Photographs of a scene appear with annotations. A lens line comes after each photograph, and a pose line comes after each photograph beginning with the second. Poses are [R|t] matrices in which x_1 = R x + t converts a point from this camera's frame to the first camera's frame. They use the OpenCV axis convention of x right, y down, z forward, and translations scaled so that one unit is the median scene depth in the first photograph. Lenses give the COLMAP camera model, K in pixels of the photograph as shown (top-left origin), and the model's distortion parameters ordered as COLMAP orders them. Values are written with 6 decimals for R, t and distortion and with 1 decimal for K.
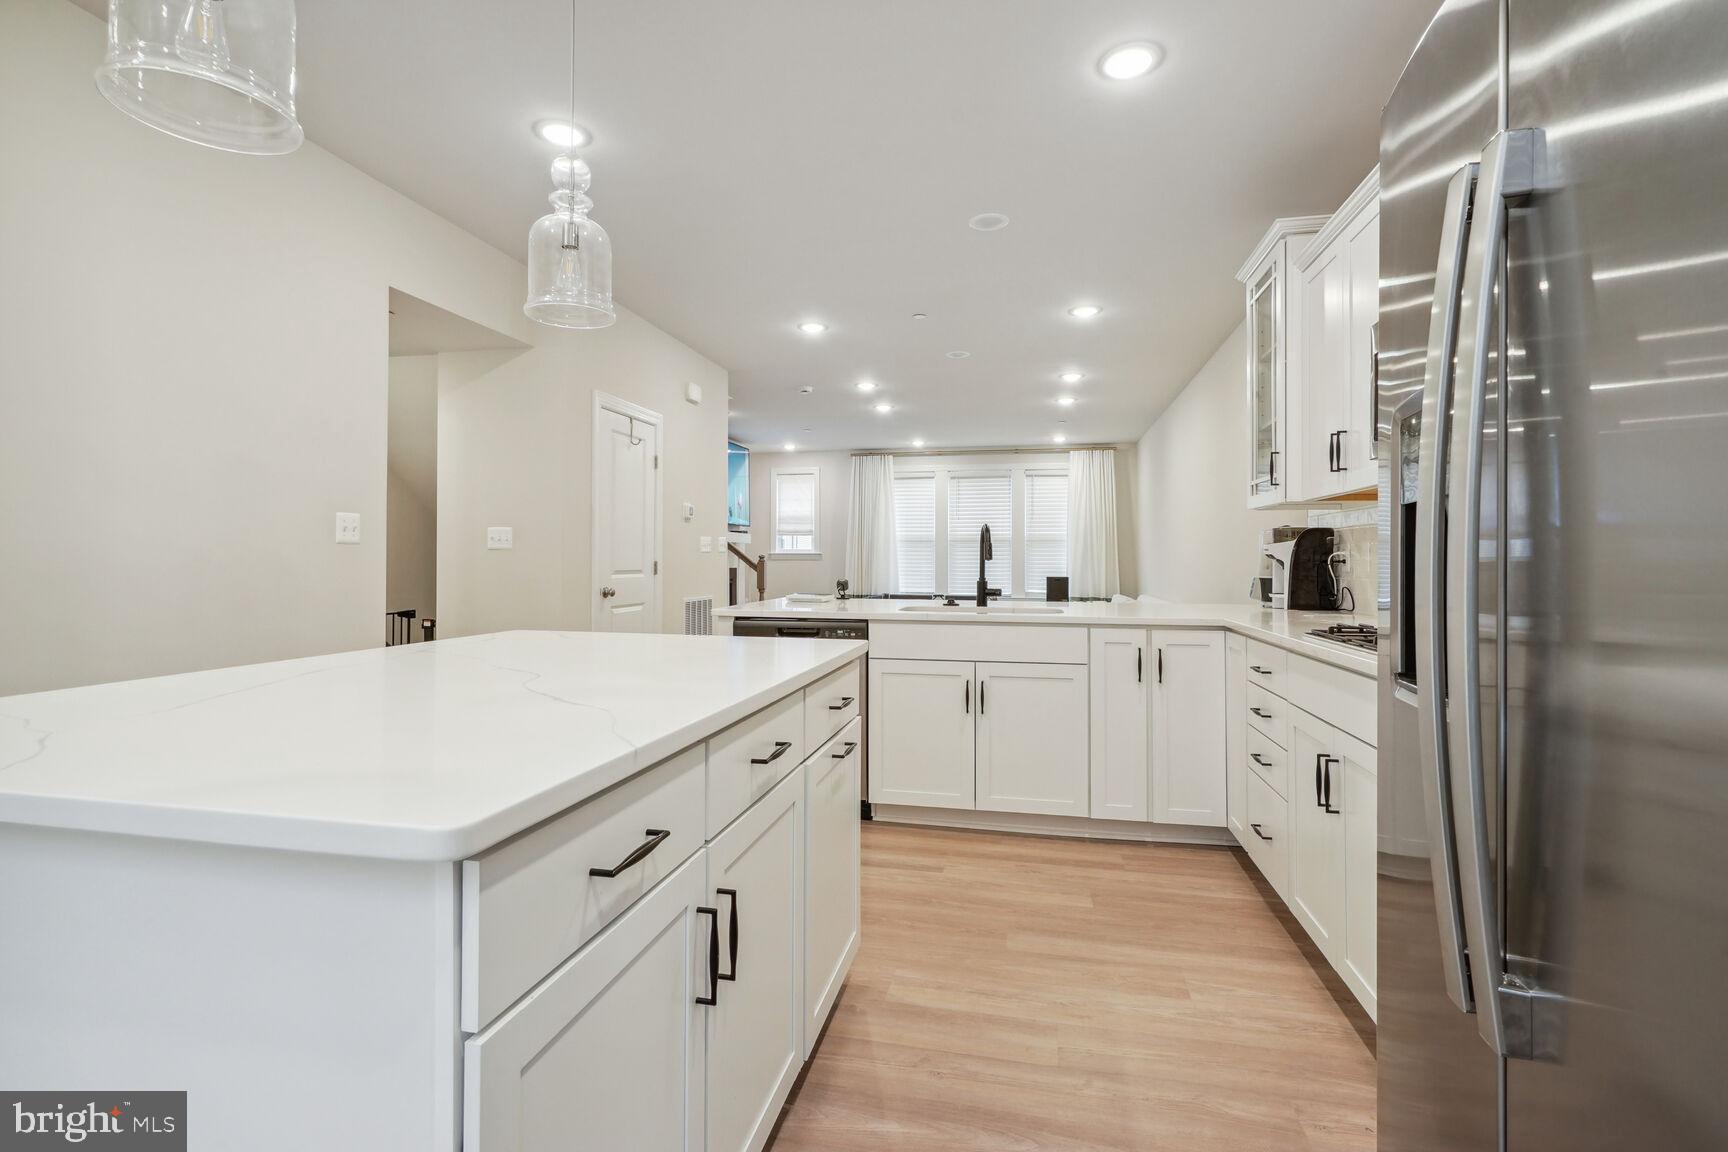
lens RADIAL K [[789.4, 0, 858.9], [0, 789.4, 575.7], [0, 0, 1]] dist [-0.003864, 0.004820]
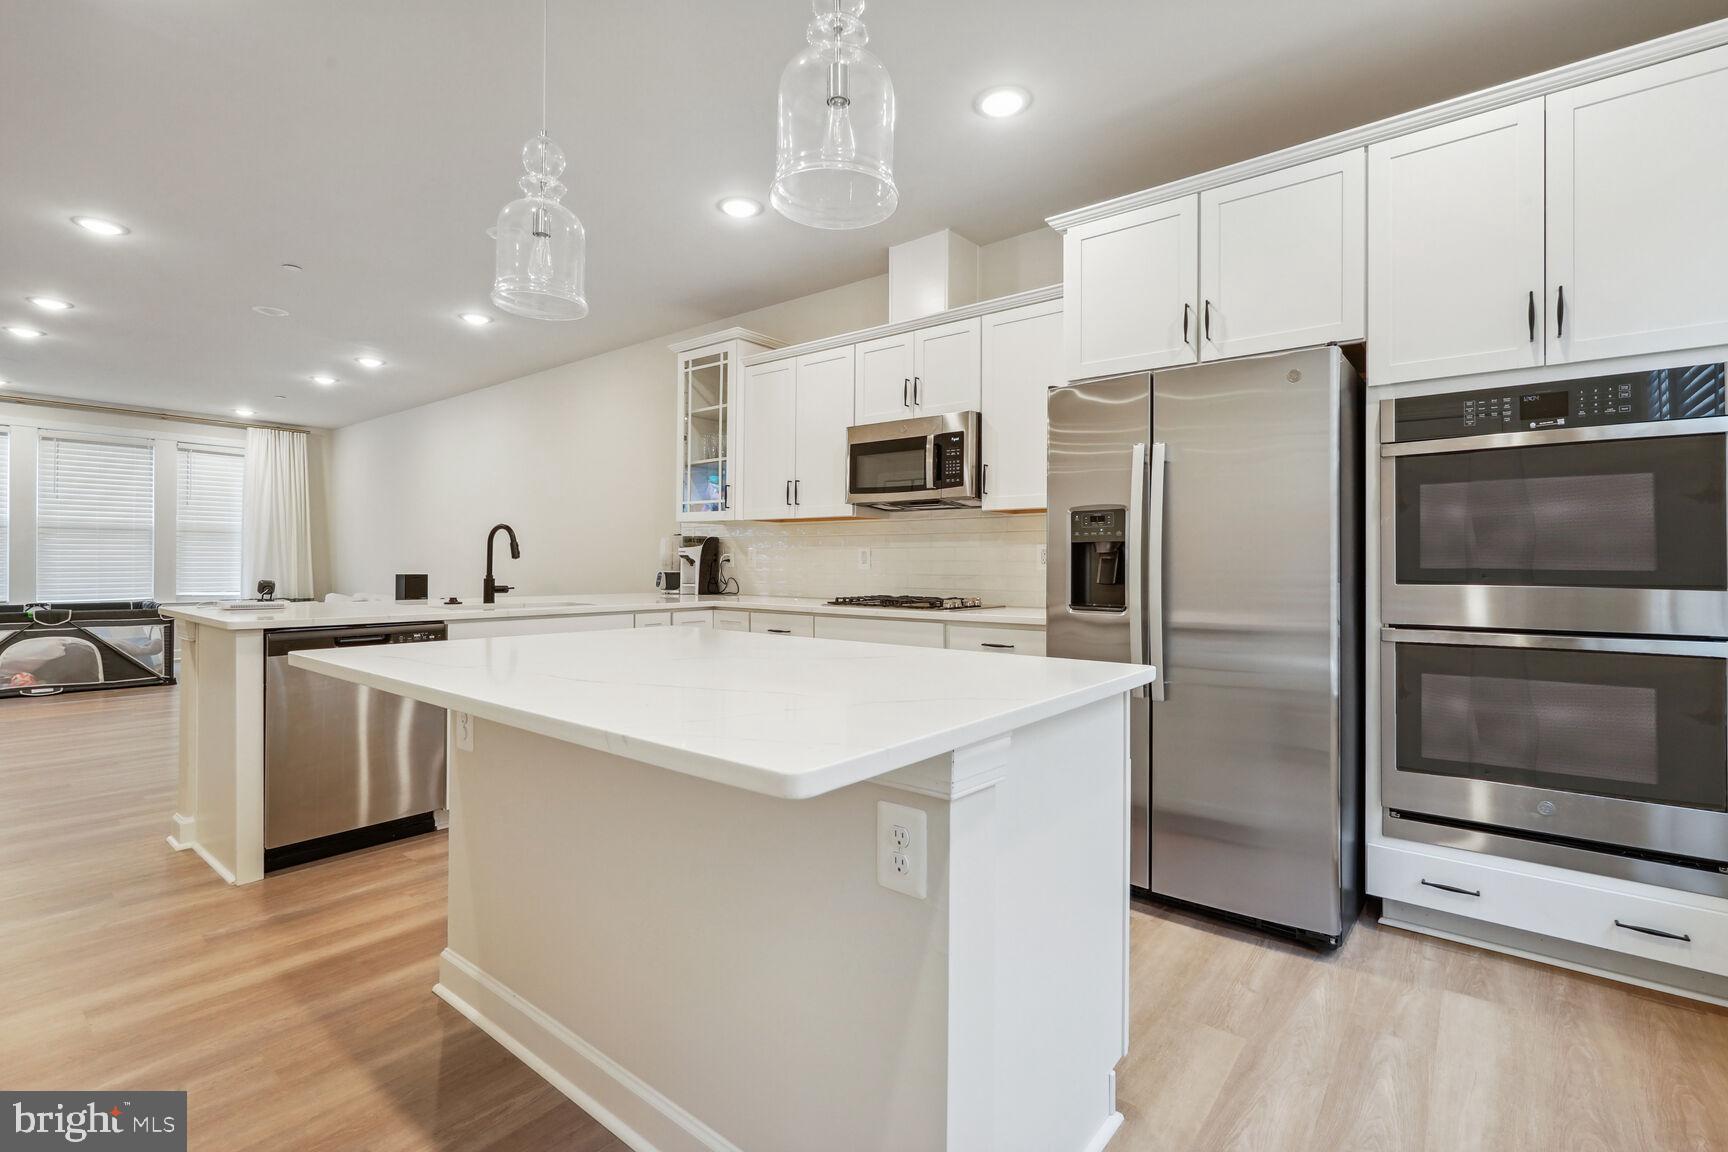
lens RADIAL K [[789.4, 0, 854.5], [0, 789.4, 565.1], [0, 0, 1]] dist [-0.003864, 0.004820]
pose [[0.447579, -0.004346, 0.894234, -0.583999], [0.011778, 0.999930, -0.001036, -0.004014], [-0.894167, 0.010995, 0.447599, 0.114527]]
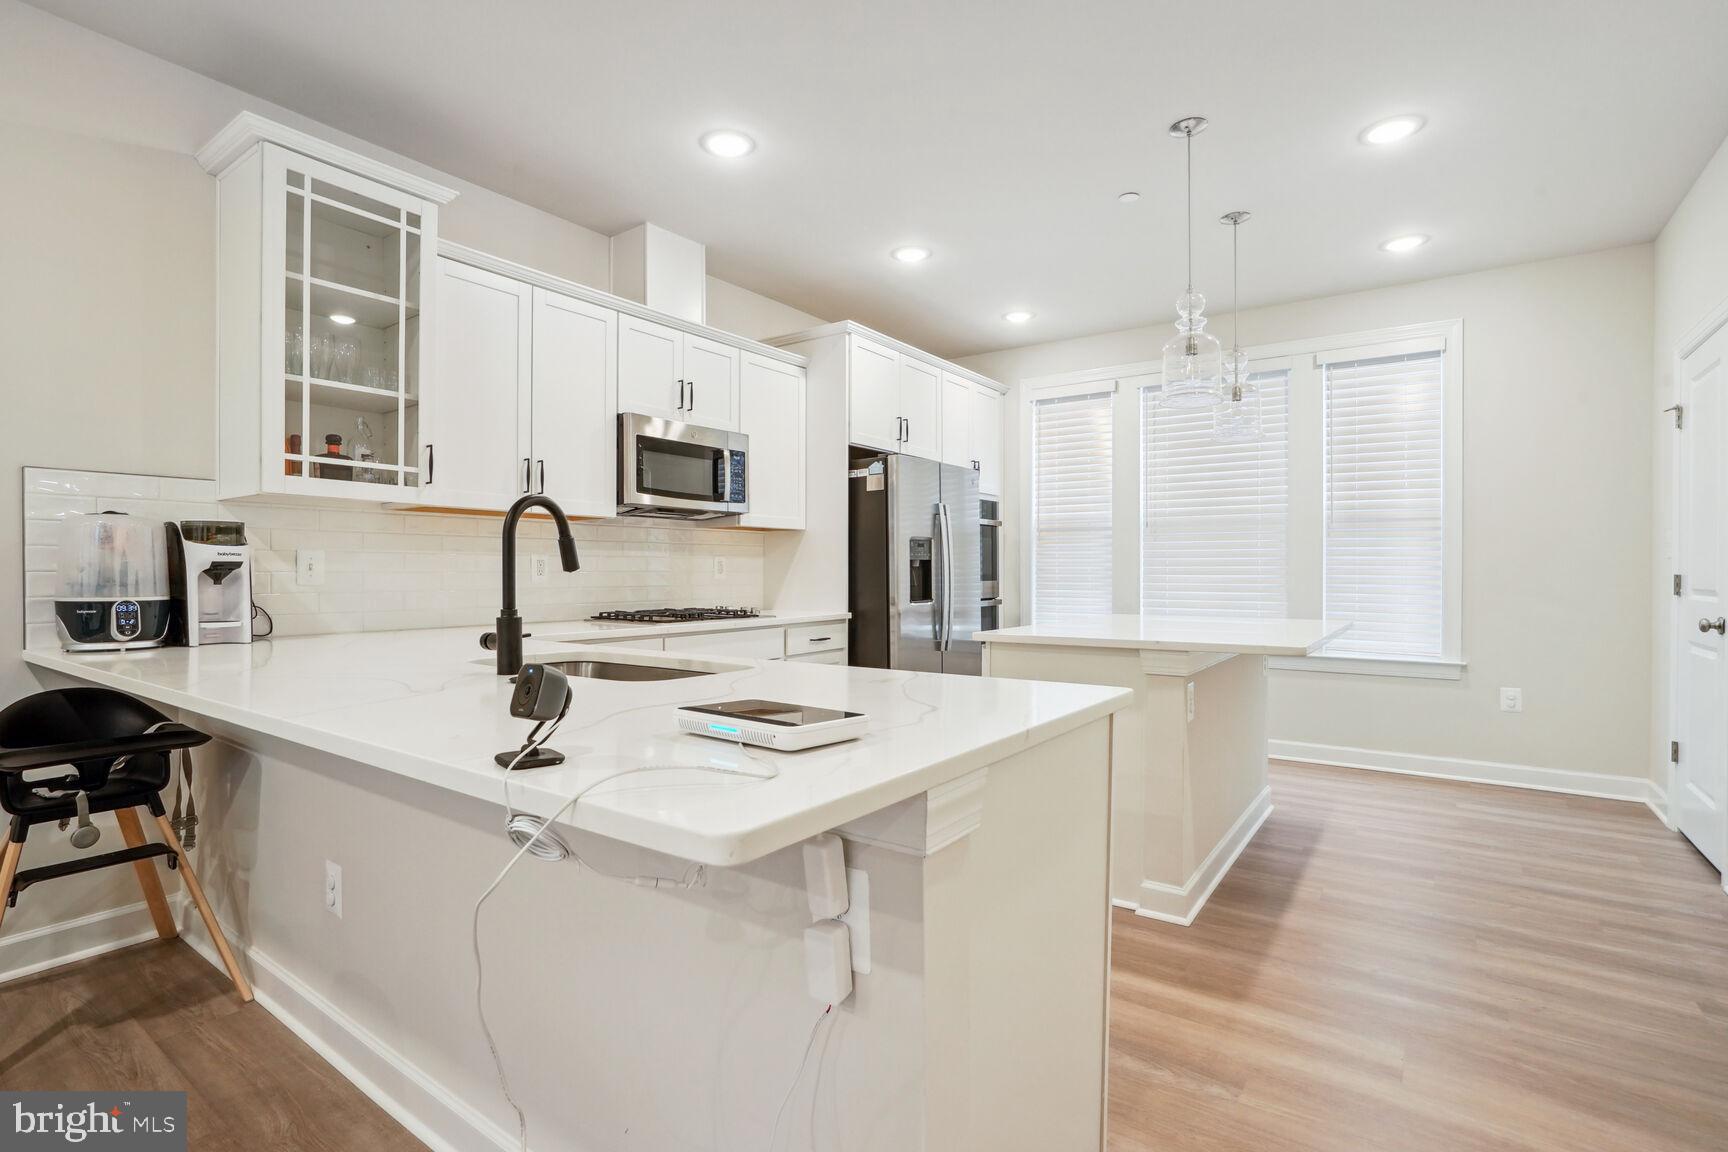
lens RADIAL K [[789.4, 0, 880.7], [0, 789.4, 577.0], [0, 0, 1]] dist [-0.003864, 0.004820]
pose [[-0.920321, -0.005128, 0.391131, -0.232947], [0.005192, 0.999666, 0.025322, -0.027281], [-0.391130, 0.025335, -0.919987, 1.386945]]
